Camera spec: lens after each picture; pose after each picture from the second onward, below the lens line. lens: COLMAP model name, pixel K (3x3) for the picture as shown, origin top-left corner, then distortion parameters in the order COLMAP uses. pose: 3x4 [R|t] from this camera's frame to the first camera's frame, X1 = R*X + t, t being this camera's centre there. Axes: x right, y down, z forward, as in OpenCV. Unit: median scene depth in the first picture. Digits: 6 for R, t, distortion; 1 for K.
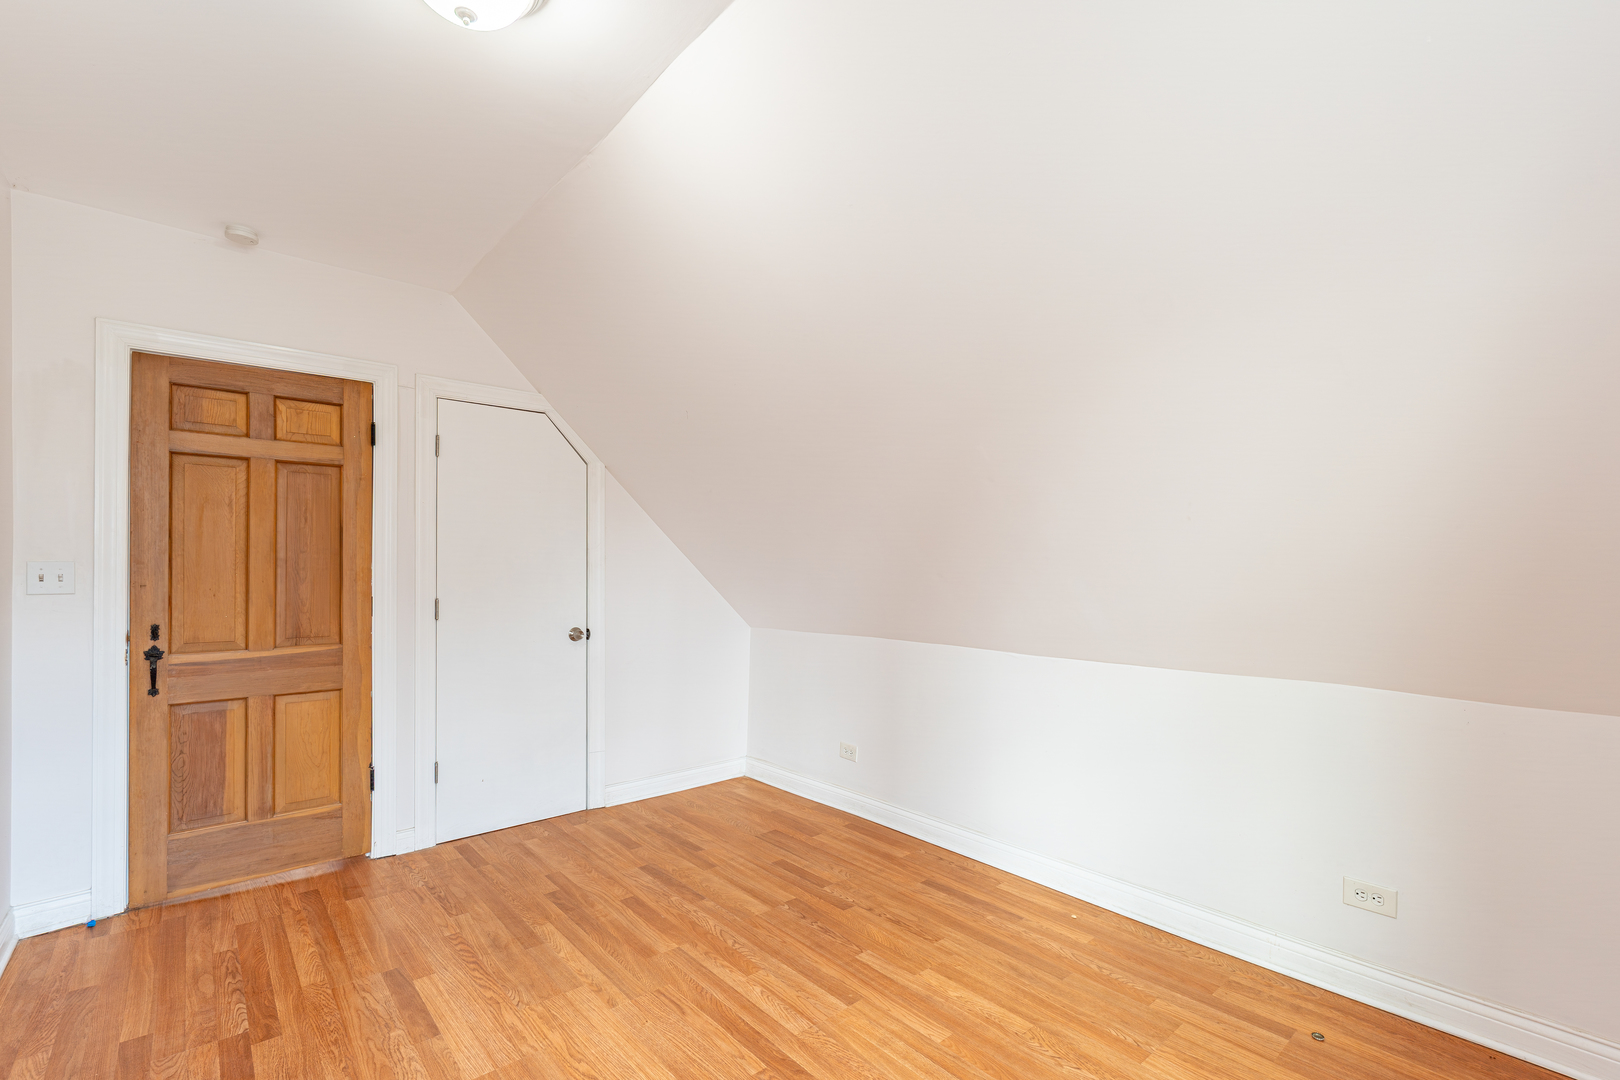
lens RADIAL K [[743.3, 0, 812.8], [0, 743.3, 553.6], [0, 0, 1]] dist [-0.002872, -0.000116]
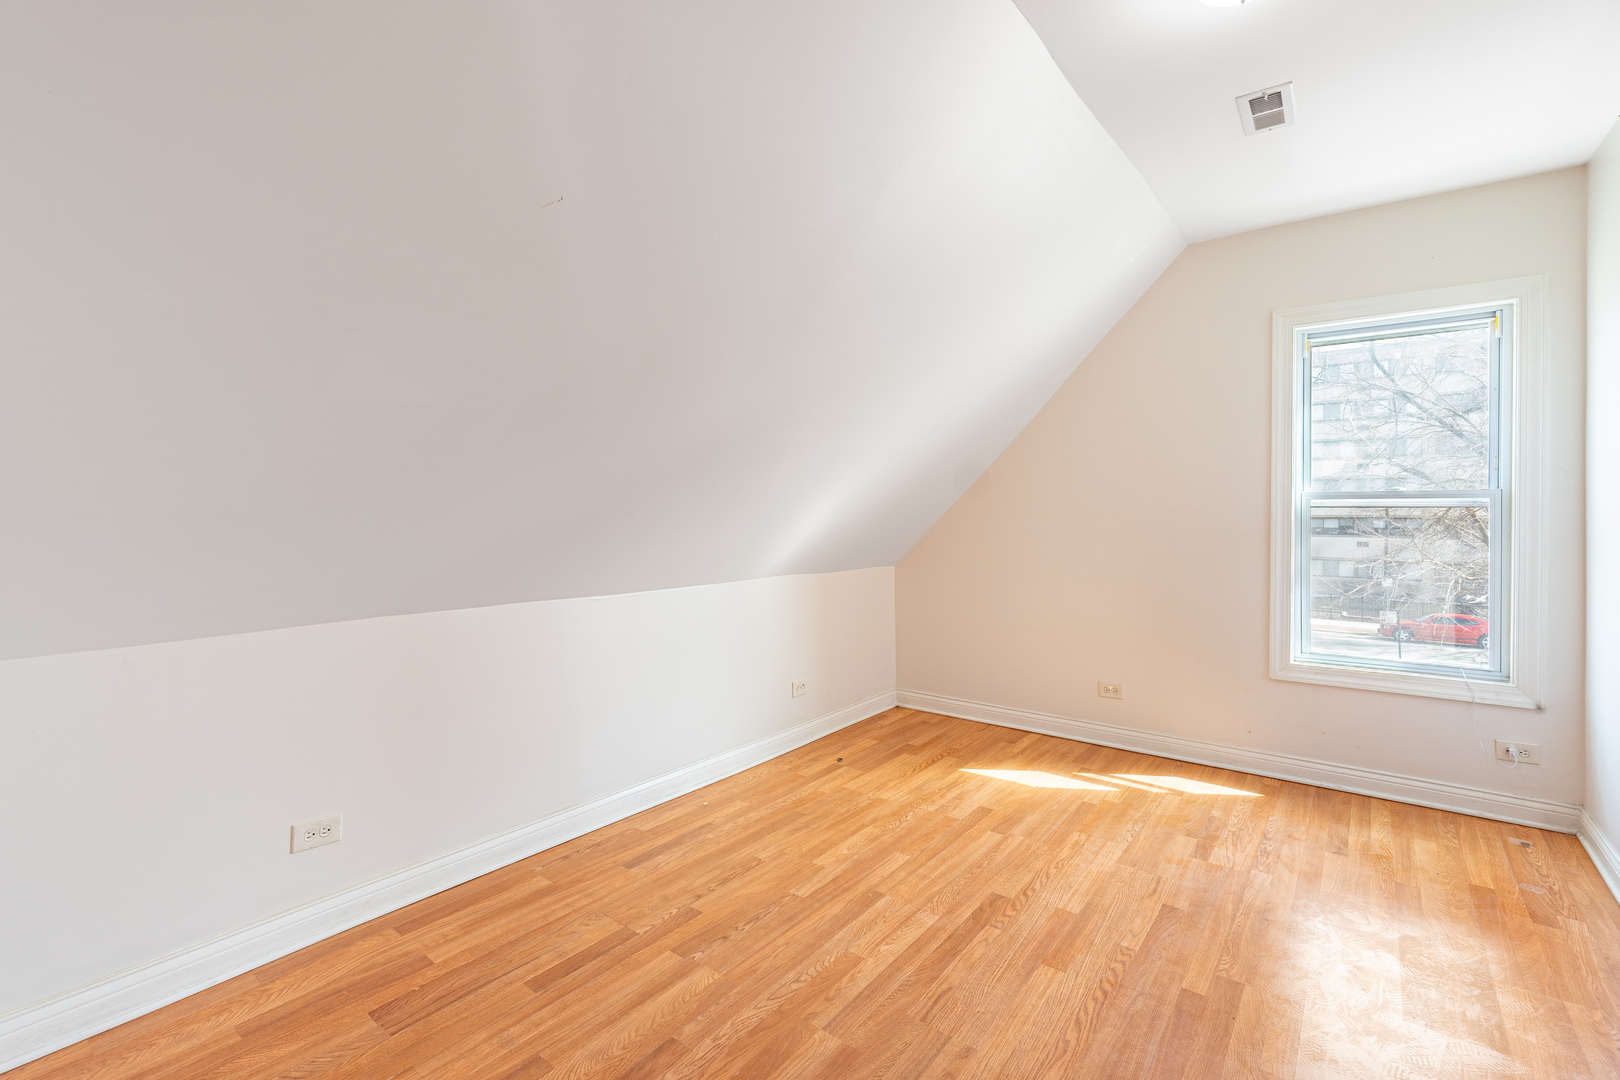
lens RADIAL K [[743.3, 0, 813.1], [0, 743.3, 526.2], [0, 0, 1]] dist [-0.002872, -0.000116]
pose [[-0.226419, -0.022600, 0.973768, -0.903823], [-0.028719, 0.999451, 0.016518, 0.030542], [-0.973606, -0.024225, -0.226944, 1.229512]]
